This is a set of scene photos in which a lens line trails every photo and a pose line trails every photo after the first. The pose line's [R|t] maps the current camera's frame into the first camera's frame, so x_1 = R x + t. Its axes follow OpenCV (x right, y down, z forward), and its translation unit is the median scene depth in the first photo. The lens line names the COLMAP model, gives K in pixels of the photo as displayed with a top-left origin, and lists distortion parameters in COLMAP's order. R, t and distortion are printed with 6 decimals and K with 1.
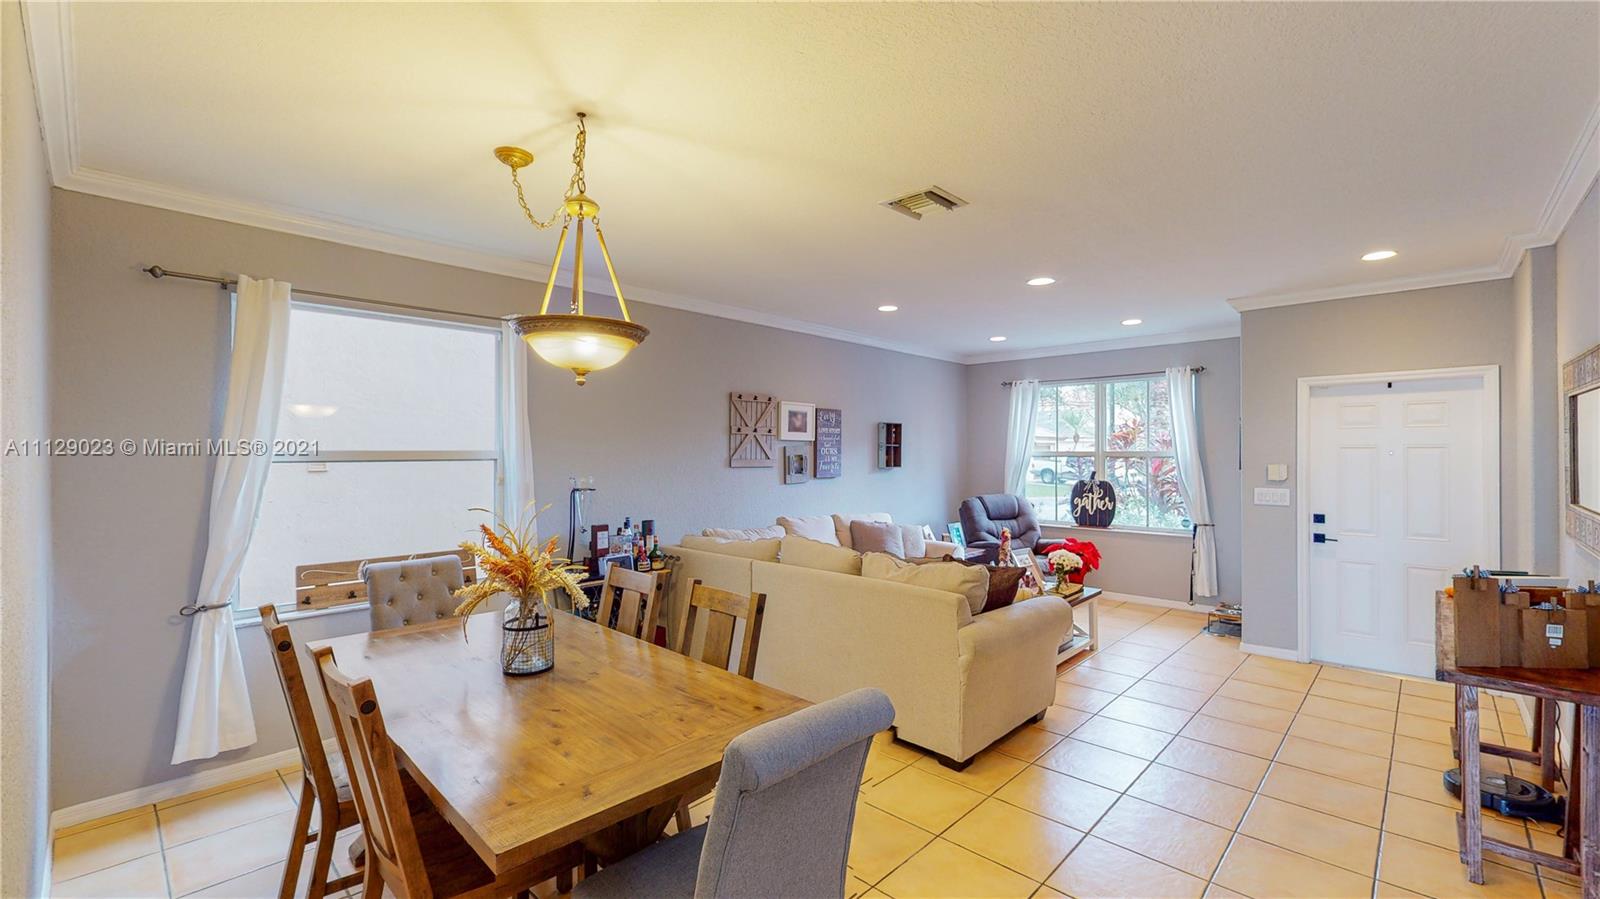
lens RADIAL K [[666.3, 0, 800.0], [0, 666.3, 449.5], [0, 0, 1]] dist [0.001138, 0.000075]
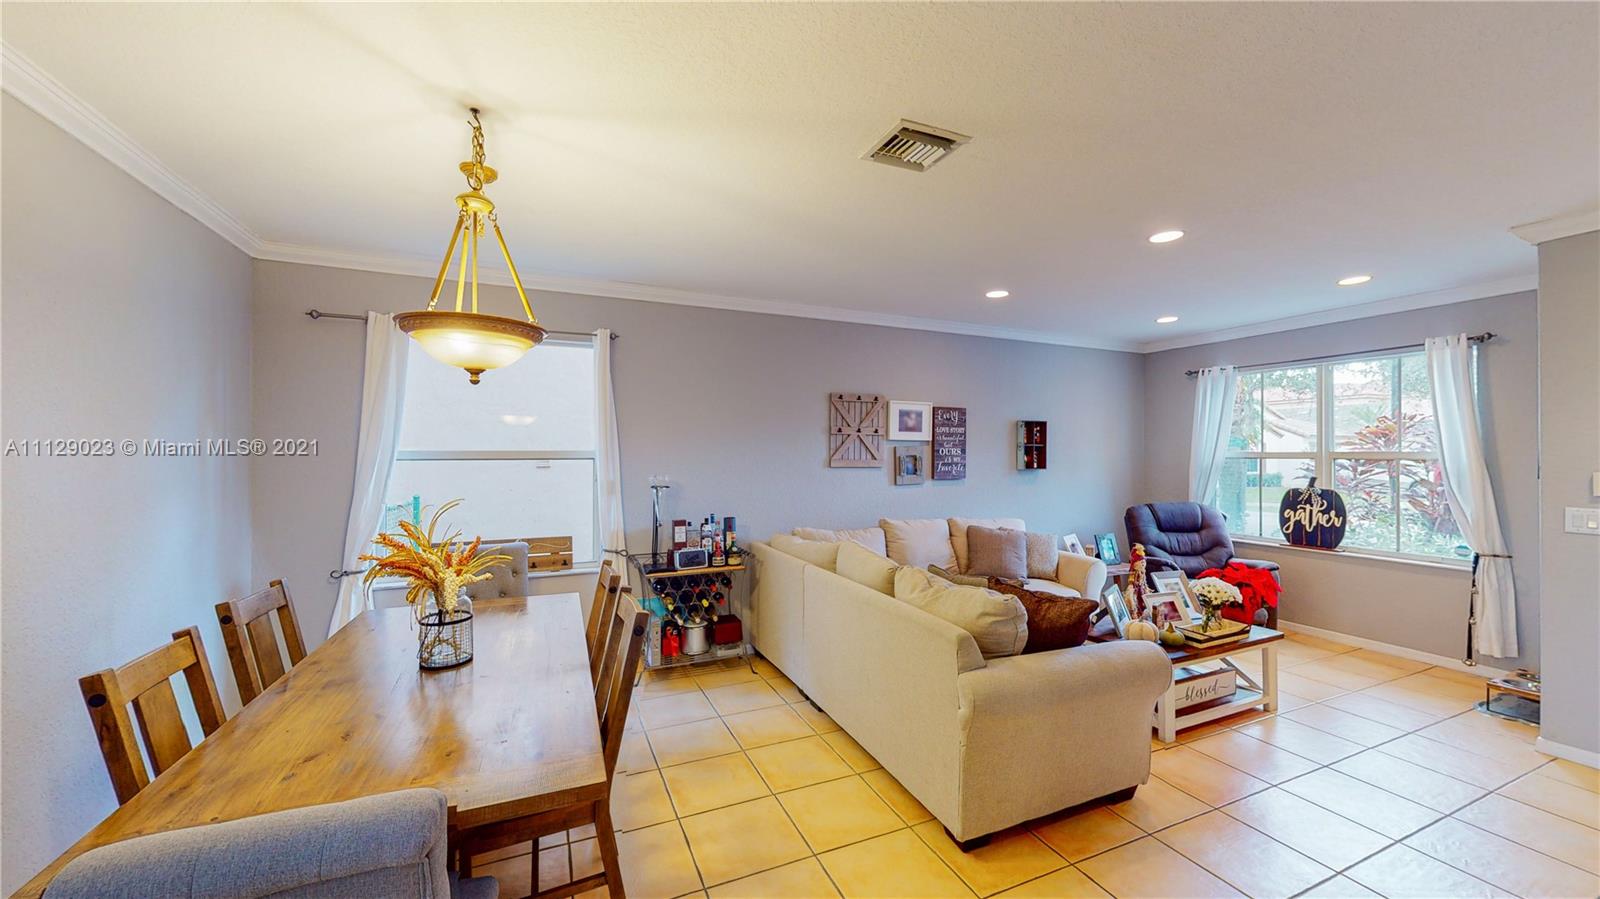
lens RADIAL K [[585.8, 0, 800.0], [0, 585.8, 449.5], [0, 0, 1]] dist [0.000384, -0.000061]
pose [[0.923212, -0.001311, -0.384288, 0.180455], [0.000582, 0.999998, -0.002014, 0.001243], [0.384290, 0.001635, 0.923211, 0.152162]]
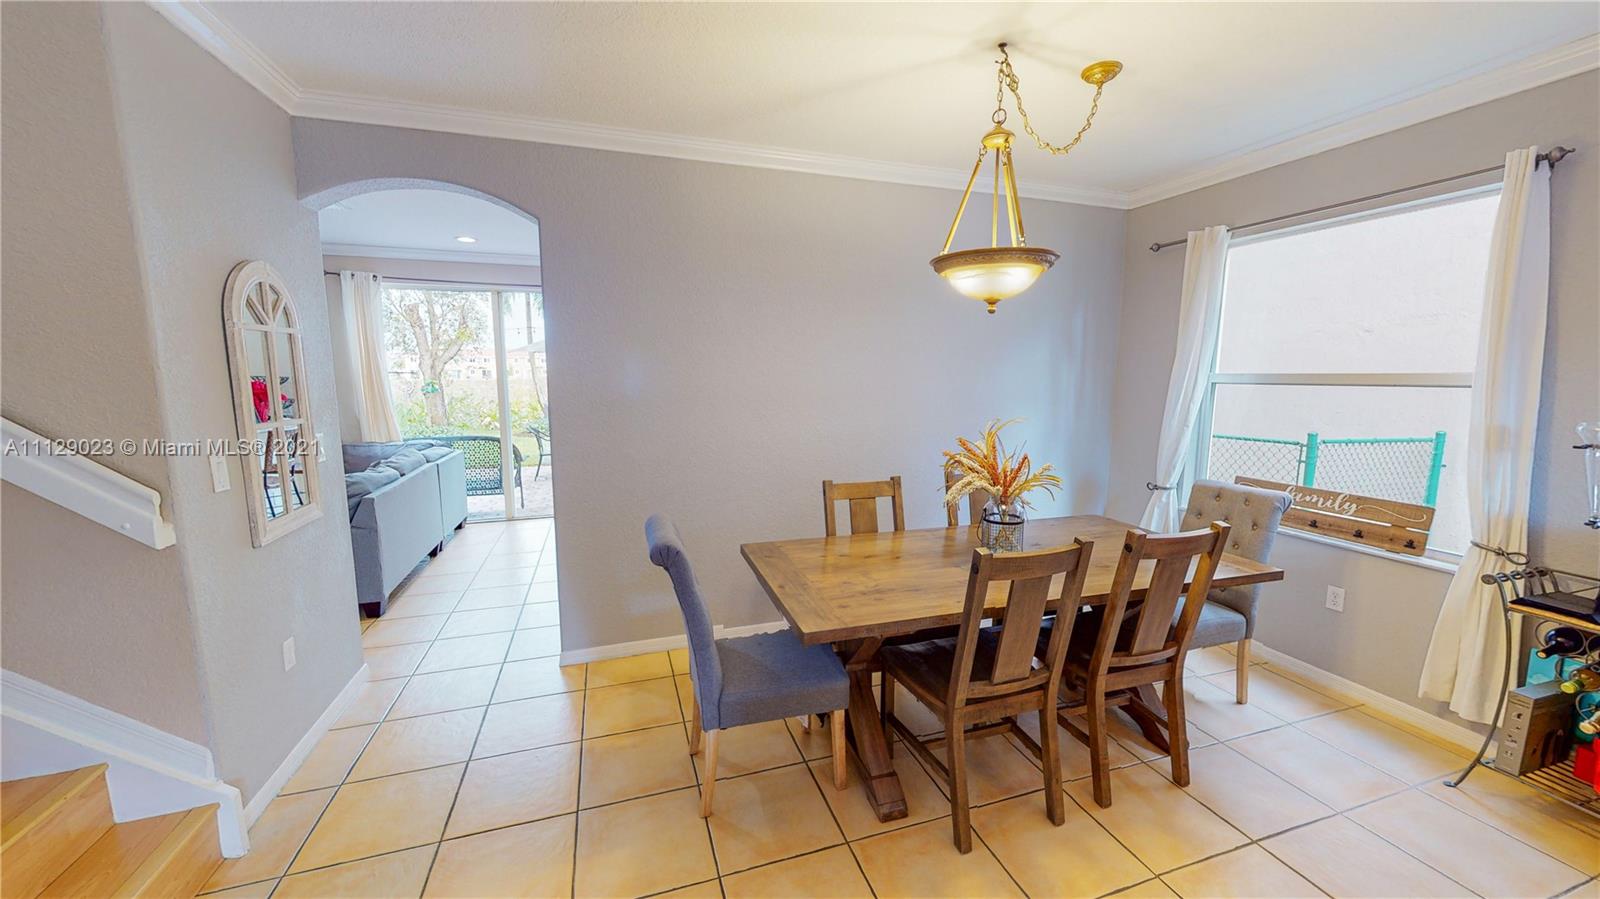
lens RADIAL K [[585.8, 0, 800.0], [0, 585.8, 449.5], [0, 0, 1]] dist [0.000384, -0.000061]
pose [[-0.466942, 0.113694, -0.876949, 0.272644], [0.001991, 0.991833, 0.127528, 0.000824], [0.884286, 0.057802, -0.463355, 0.469606]]
